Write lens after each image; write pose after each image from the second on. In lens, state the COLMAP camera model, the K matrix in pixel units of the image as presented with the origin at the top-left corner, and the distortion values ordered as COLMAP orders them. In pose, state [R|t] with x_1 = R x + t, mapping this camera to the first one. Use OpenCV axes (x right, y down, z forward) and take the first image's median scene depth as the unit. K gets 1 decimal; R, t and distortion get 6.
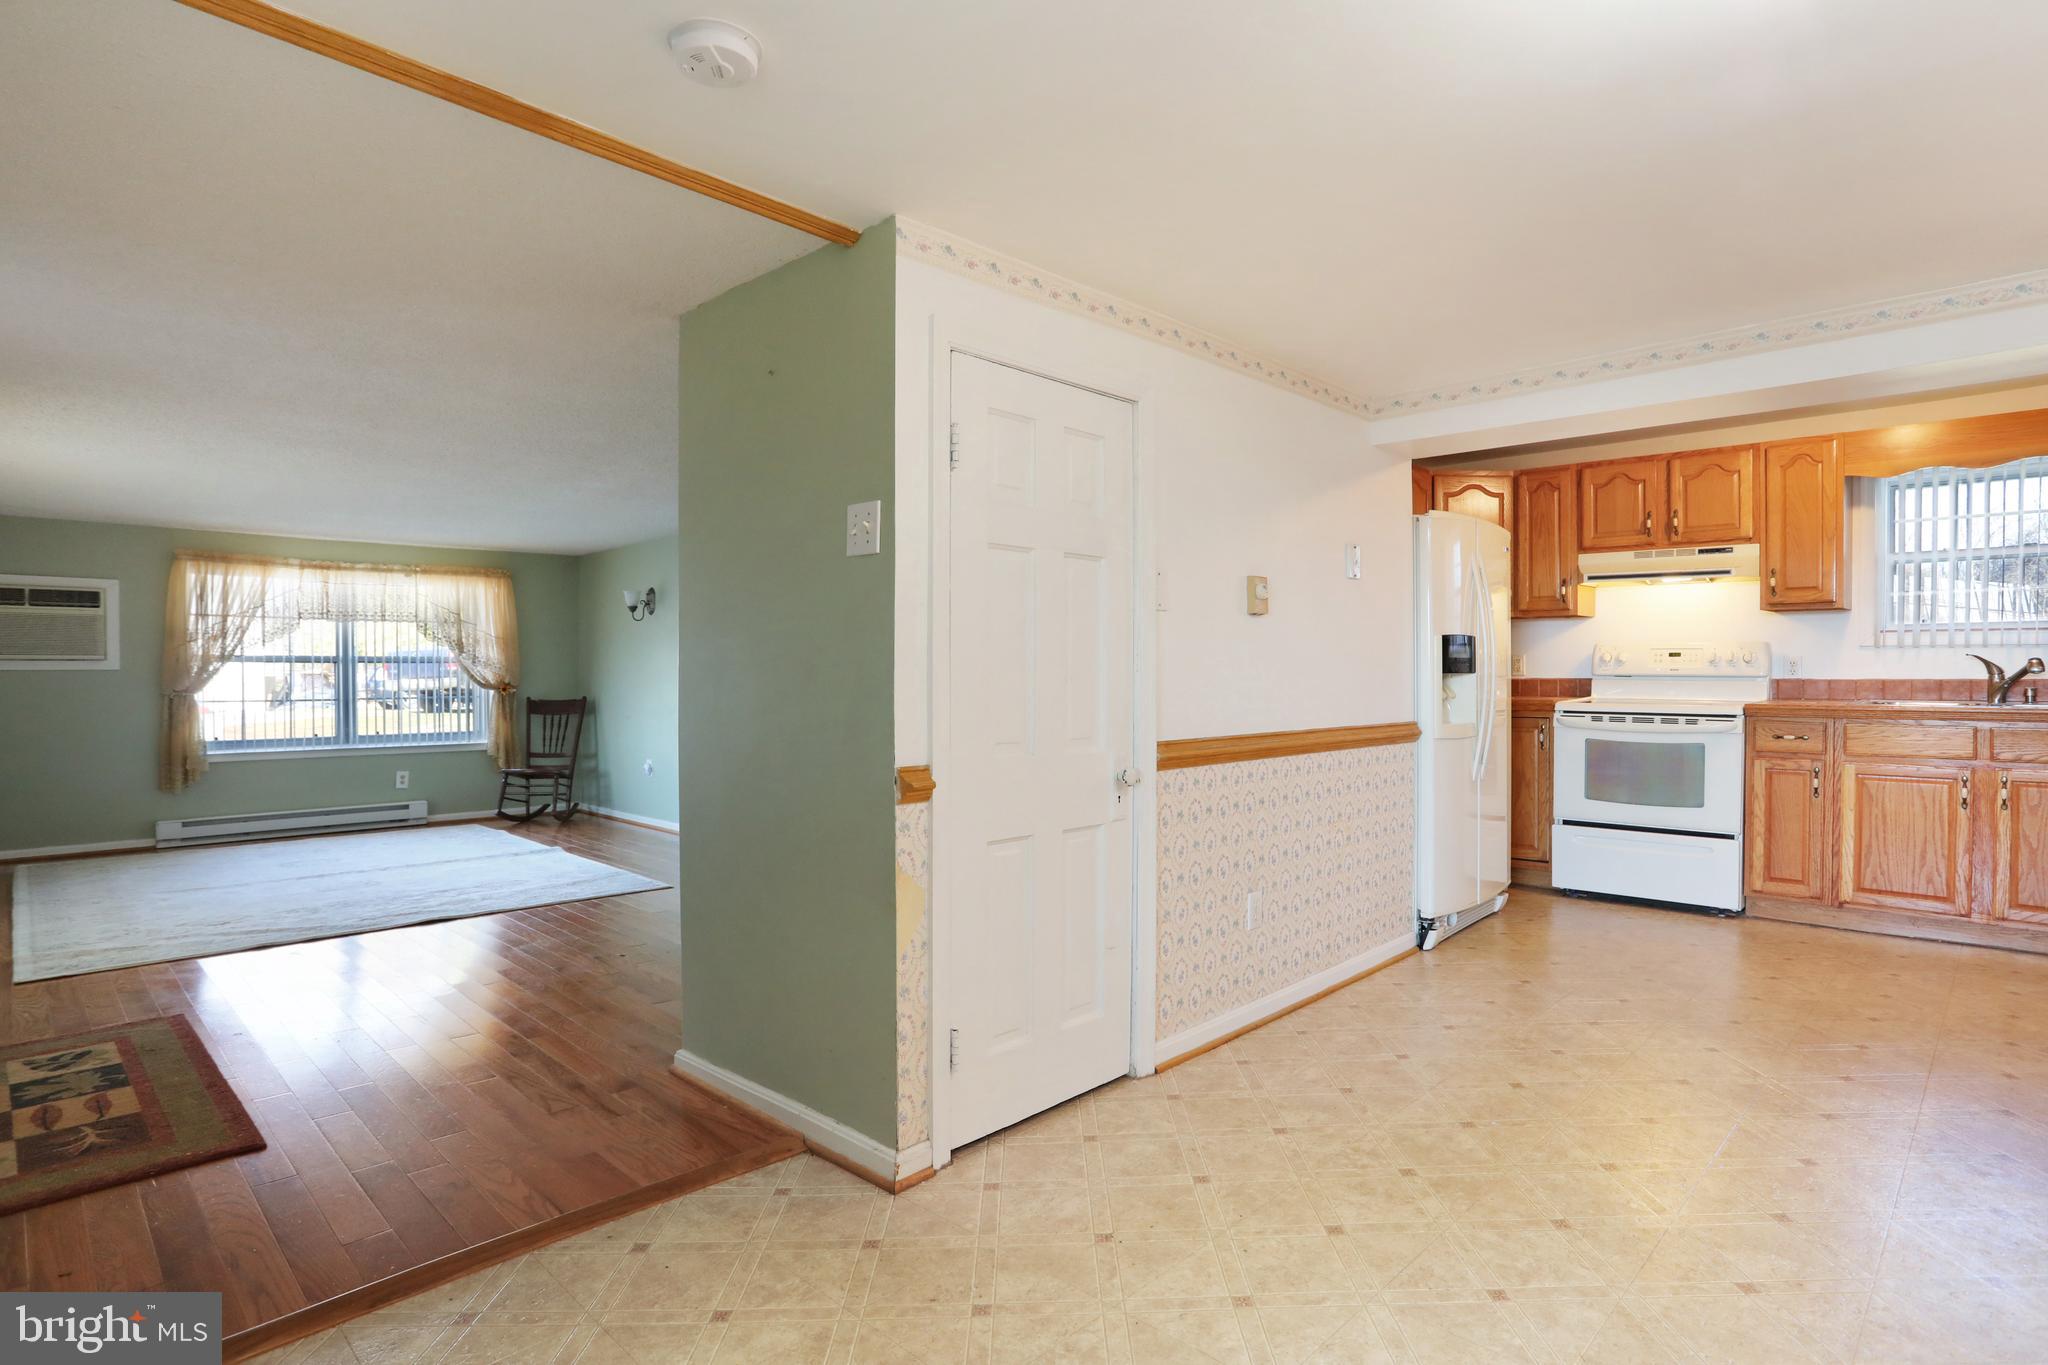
lens RADIAL K [[1047.1, 0, 1104.5], [0, 1047.1, 668.0], [0, 0, 1]] dist [-0.036663, 0.005440]
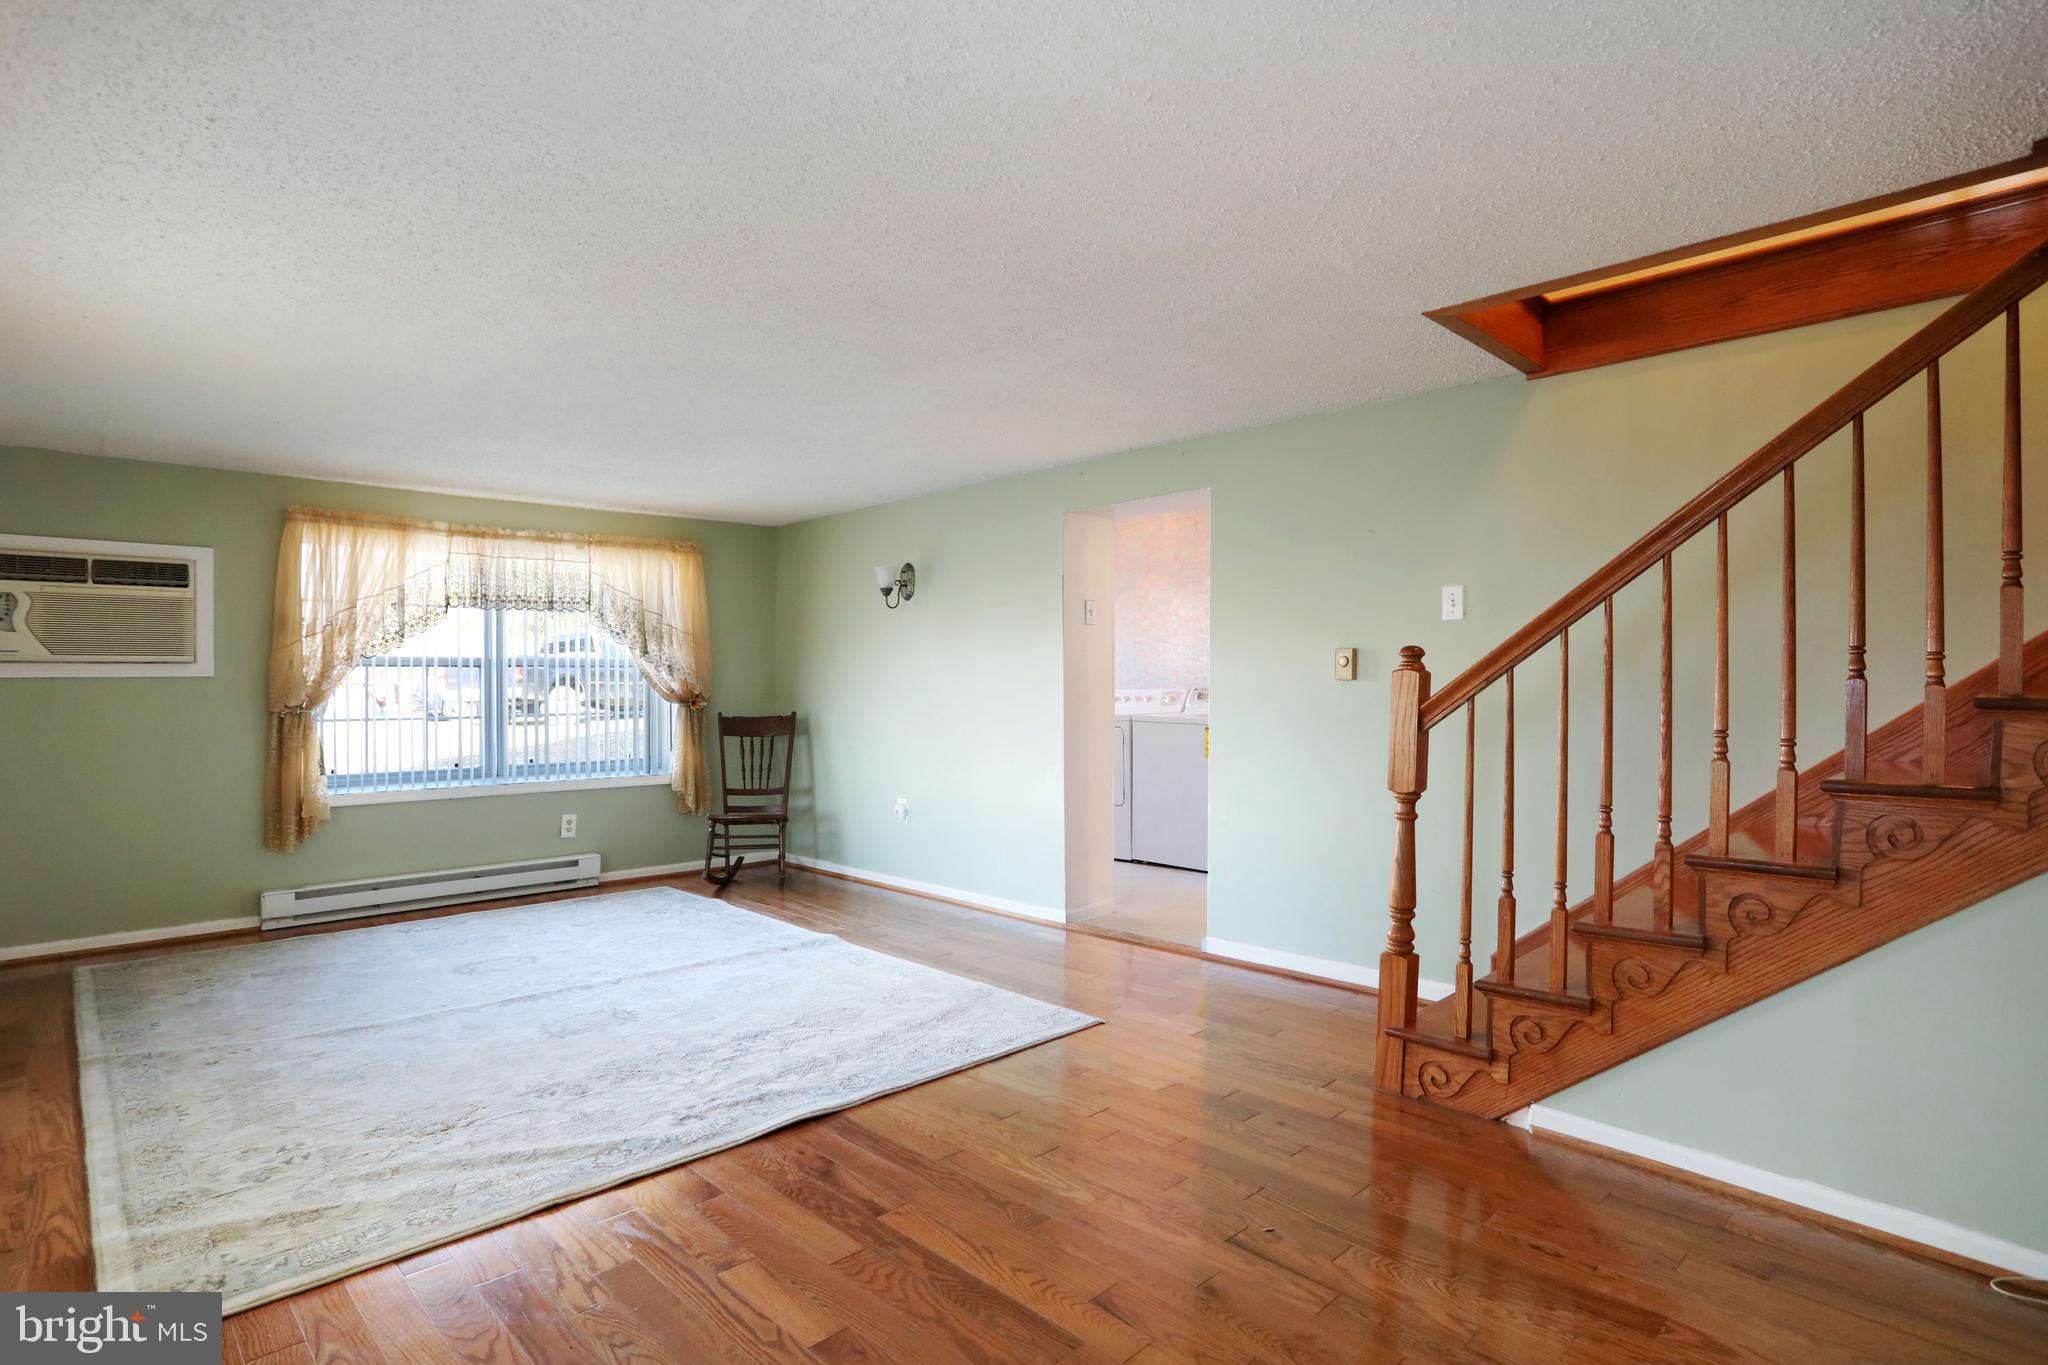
lens RADIAL K [[1047.1, 0, 1024.2], [0, 1047.1, 669.2], [0, 0, 1]] dist [-0.036663, 0.005440]
pose [[0.998218, -0.001566, -0.059656, -0.327553], [0.001363, 0.999993, -0.003434, -0.000364], [0.059661, 0.003347, 0.998213, 0.290803]]
